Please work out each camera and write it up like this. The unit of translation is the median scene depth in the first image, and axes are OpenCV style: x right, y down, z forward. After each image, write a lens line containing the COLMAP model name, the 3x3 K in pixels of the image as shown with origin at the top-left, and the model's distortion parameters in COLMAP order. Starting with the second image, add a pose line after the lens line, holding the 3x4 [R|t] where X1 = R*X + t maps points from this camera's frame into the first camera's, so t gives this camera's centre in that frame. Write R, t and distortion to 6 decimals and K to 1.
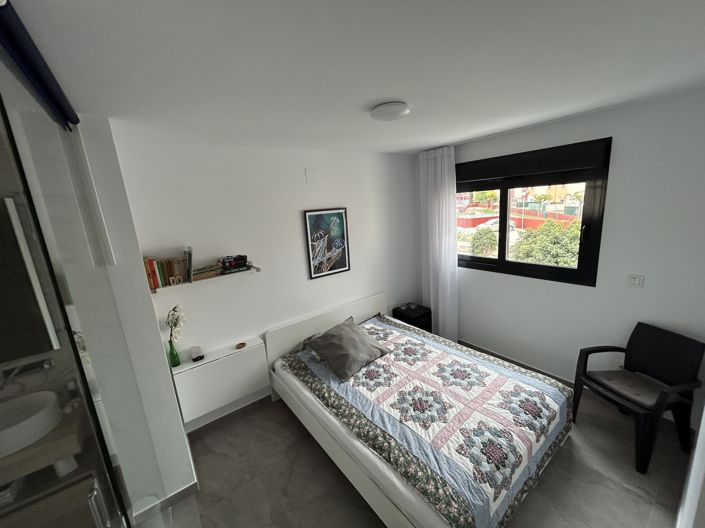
lens RADIAL K [[283.7, 0, 352.5], [0, 283.7, 264.0], [0, 0, 1]] dist [0.000111, 0.000004]
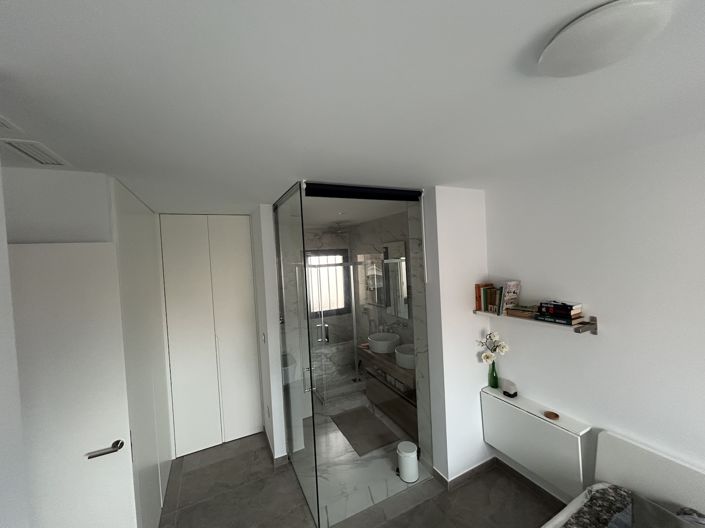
lens RADIAL K [[283.7, 0, 352.5], [0, 283.7, 264.0], [0, 0, 1]] dist [0.000111, 0.000004]
pose [[-0.173408, 0.102389, -0.979513, 0.453730], [-0.148450, 0.980500, 0.128773, -0.151110], [0.973598, 0.167739, -0.154827, 0.543781]]
